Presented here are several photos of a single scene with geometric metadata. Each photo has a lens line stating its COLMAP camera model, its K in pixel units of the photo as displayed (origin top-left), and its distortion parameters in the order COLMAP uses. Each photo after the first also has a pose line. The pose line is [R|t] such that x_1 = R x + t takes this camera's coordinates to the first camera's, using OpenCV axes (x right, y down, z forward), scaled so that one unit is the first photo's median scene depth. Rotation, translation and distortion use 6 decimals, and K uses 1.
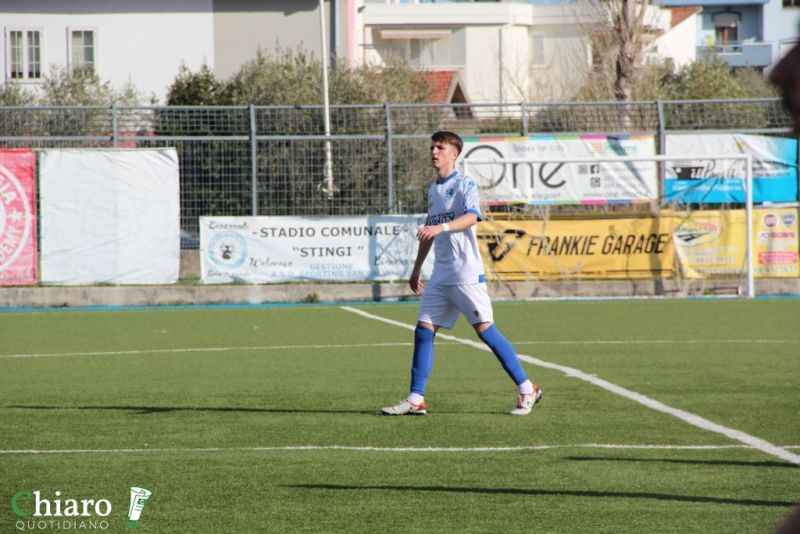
lens RADIAL K [[4818.5, 0, 382.0], [0, 4818.5, 252.2], [0, 0, 1]] dist [2.281247, -18.721315]
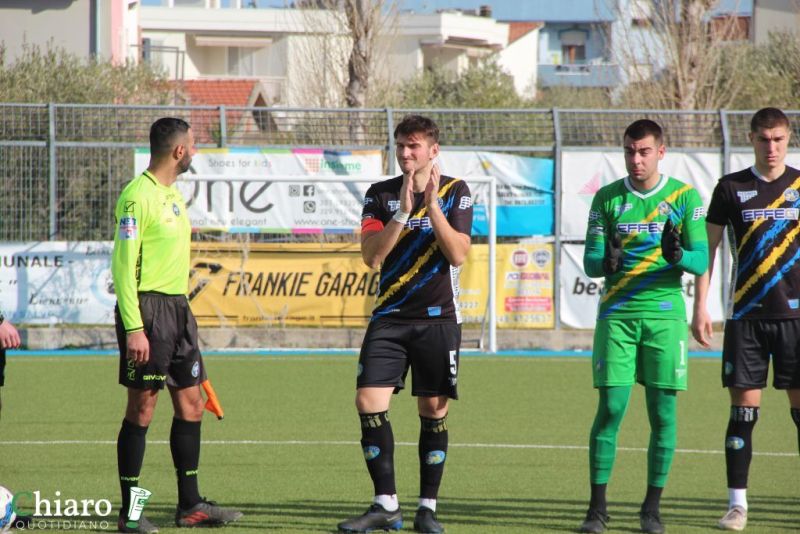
lens RADIAL K [[4818.5, 0, 382.0], [0, 4818.5, 252.2], [0, 0, 1]] dist [2.281247, -18.721315]
pose [[0.999493, 0.019630, 0.025068, 0.036163], [-0.019532, 0.999801, -0.004149, -0.003720], [-0.025145, 0.003657, 0.999677, 0.191987]]
